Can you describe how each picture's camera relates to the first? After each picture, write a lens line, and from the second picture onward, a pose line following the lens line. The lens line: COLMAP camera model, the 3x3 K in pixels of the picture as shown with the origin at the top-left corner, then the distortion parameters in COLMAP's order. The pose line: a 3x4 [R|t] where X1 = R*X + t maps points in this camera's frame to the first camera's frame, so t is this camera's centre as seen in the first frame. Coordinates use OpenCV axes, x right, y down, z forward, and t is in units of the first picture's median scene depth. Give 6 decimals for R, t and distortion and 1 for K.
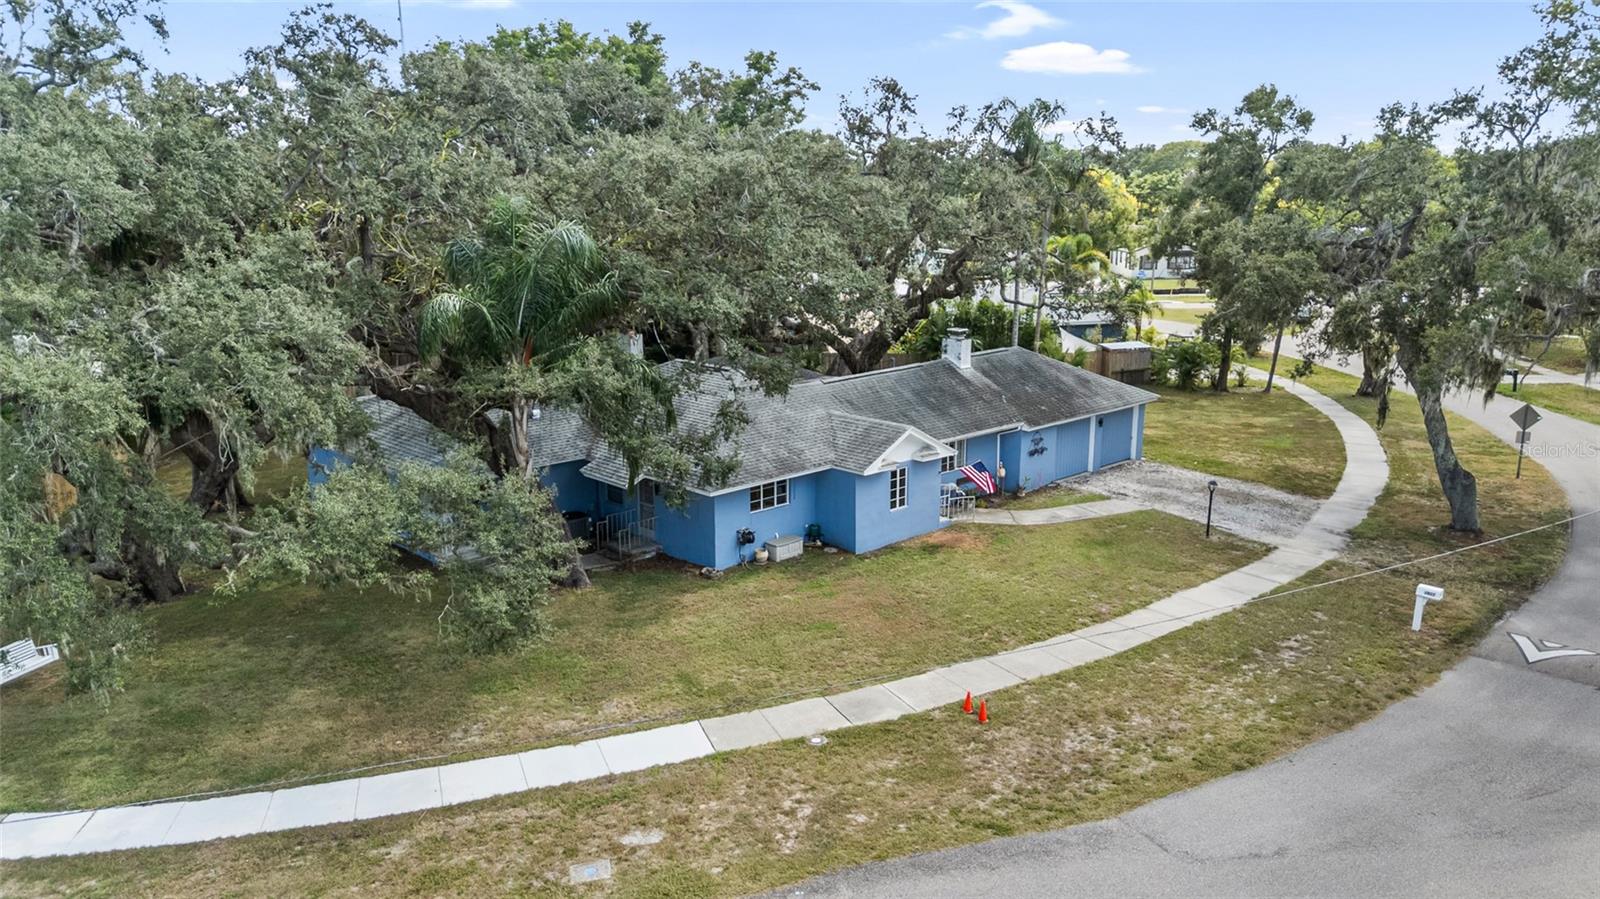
lens RADIAL K [[1267.6, 0, 794.8], [0, 1267.6, 446.1], [0, 0, 1]] dist [0.038029, -0.009546]
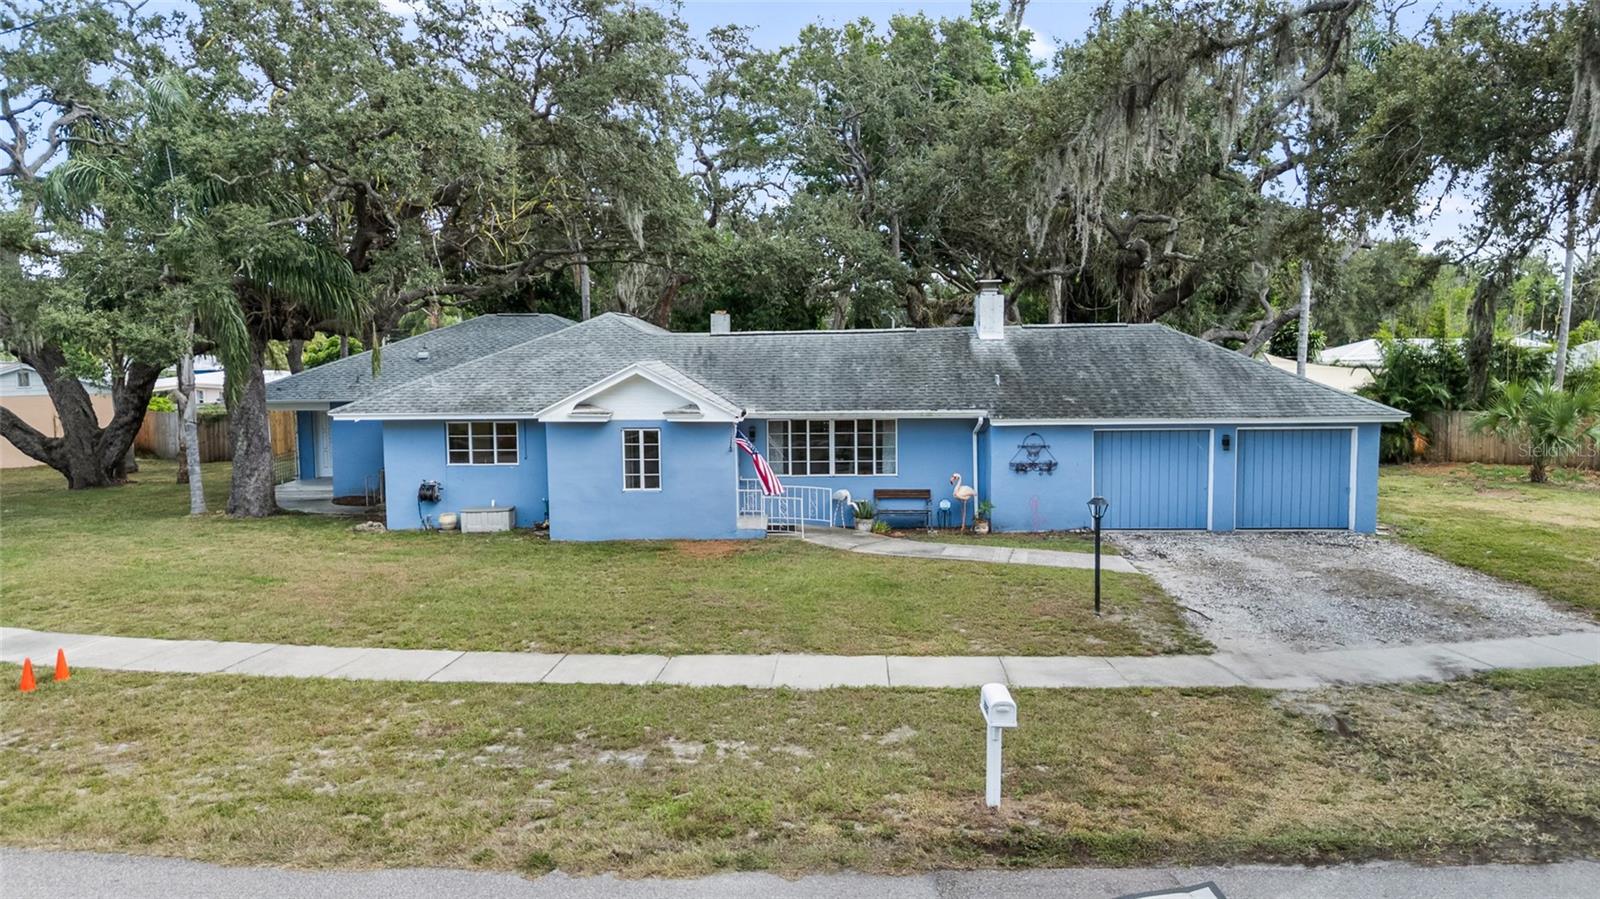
lens RADIAL K [[1267.6, 0, 792.8], [0, 1267.6, 451.2], [0, 0, 1]] dist [0.038029, -0.009546]
pose [[0.721589, 0.061676, -0.689569, 0.632114], [-0.145825, 0.987219, -0.064297, 0.063444], [0.676790, 0.146953, 0.721360, 0.588604]]
